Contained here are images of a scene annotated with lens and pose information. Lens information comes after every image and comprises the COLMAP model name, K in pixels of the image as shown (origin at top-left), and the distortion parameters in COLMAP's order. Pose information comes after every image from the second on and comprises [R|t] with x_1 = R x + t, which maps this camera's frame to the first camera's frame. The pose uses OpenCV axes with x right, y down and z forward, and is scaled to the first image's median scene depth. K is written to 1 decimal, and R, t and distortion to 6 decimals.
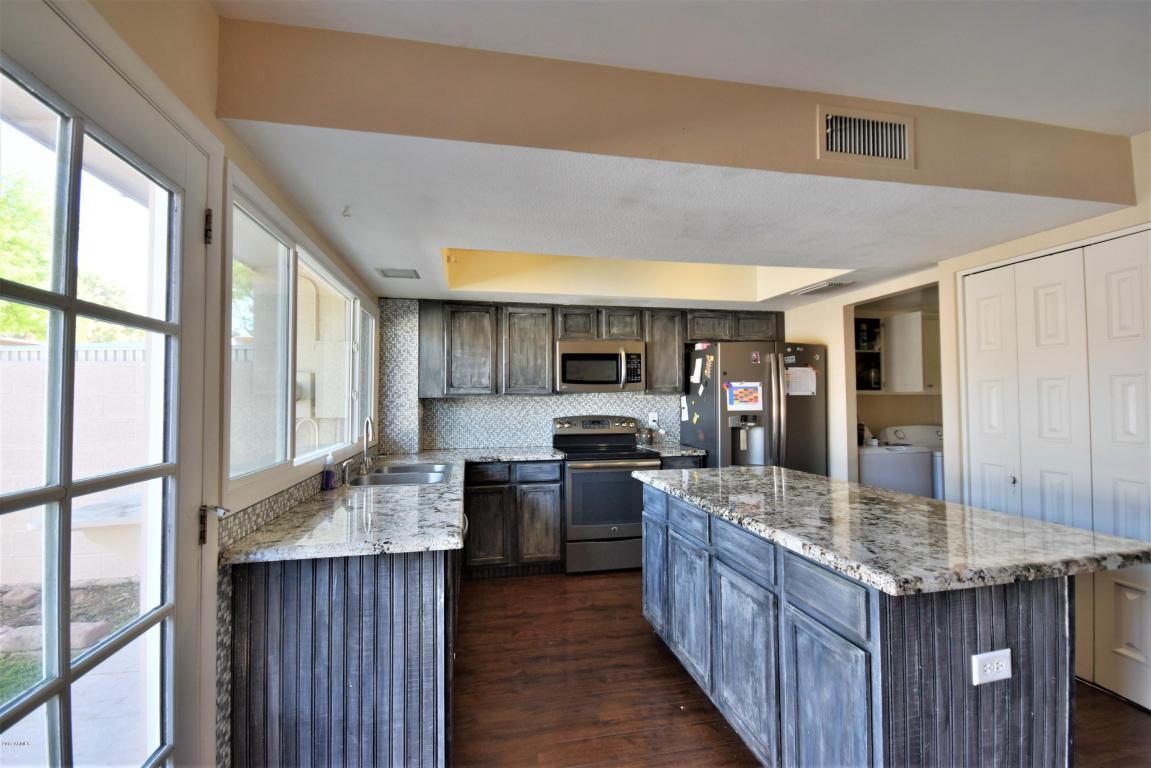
lens RADIAL K [[520.6, 0, 578.3], [0, 520.6, 385.4], [0, 0, 1]] dist [0.012416, -0.012546]
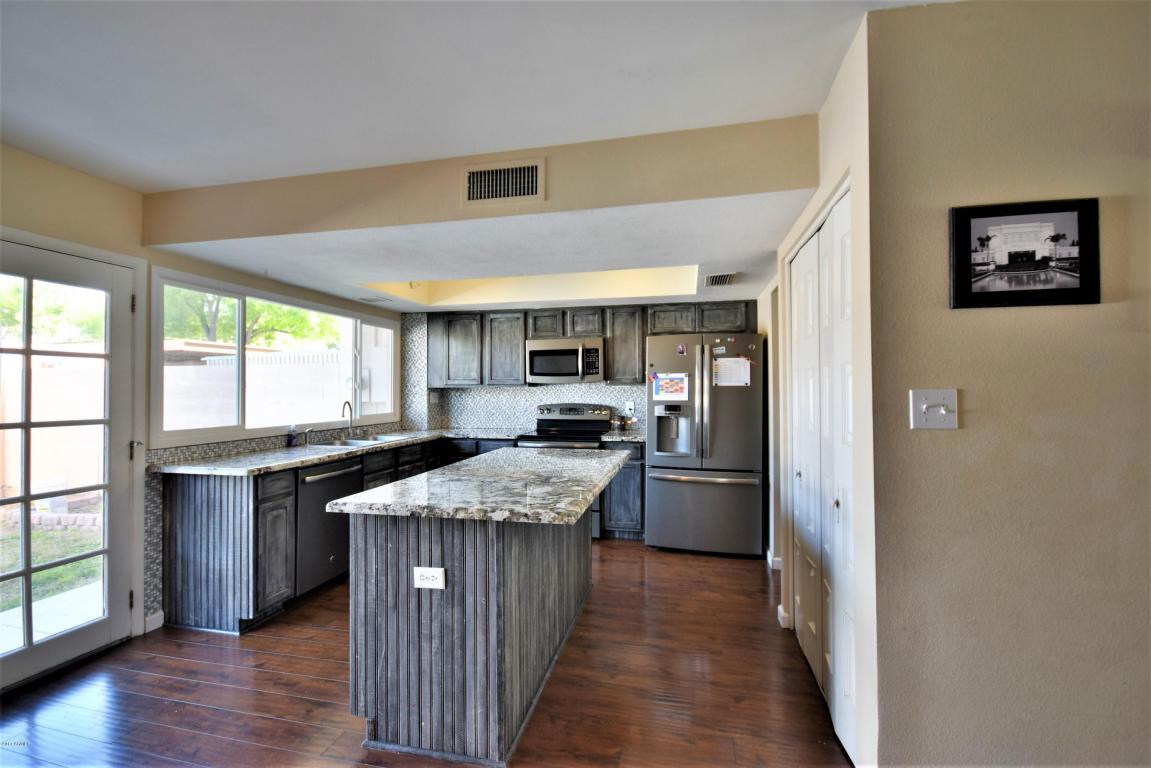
lens RADIAL K [[520.6, 0, 563.8], [0, 520.6, 385.6], [0, 0, 1]] dist [0.012416, -0.012546]
pose [[0.903129, -0.000043, -0.429369, 0.564388], [0.009040, 0.999780, 0.018914, -0.003380], [0.429274, -0.020963, 0.902931, -0.038935]]
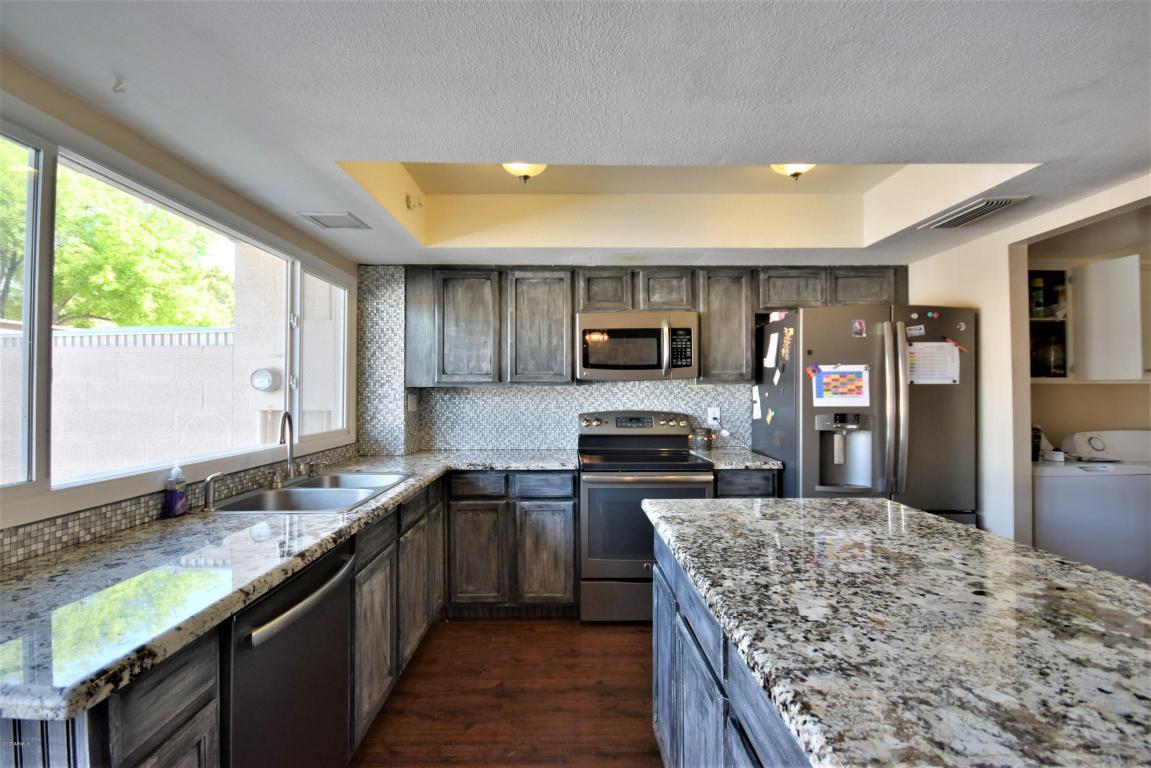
lens RADIAL K [[520.6, 0, 571.4], [0, 520.6, 384.6], [0, 0, 1]] dist [0.012416, -0.012546]
pose [[0.979808, 0.000931, -0.199937, 0.108046], [0.002004, 0.999893, 0.014479, 0.008736], [0.199929, -0.014588, 0.979702, 0.256478]]
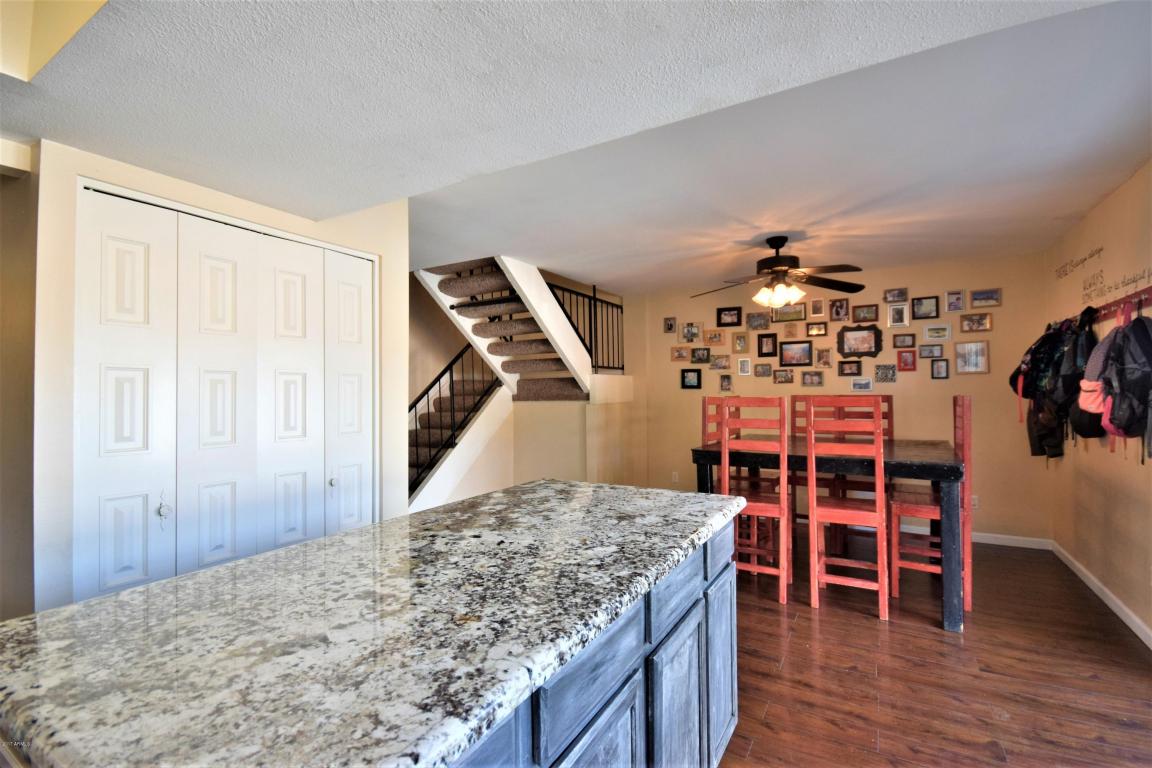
lens RADIAL K [[521.1, 0, 570.1], [0, 521.1, 386.6], [0, 0, 1]] dist [0.012416, -0.012546]
pose [[-0.734173, 0.016774, 0.678755, -0.042202], [-0.009328, 0.999351, -0.034786, 0.023422], [-0.678899, -0.031871, -0.733540, 0.772758]]
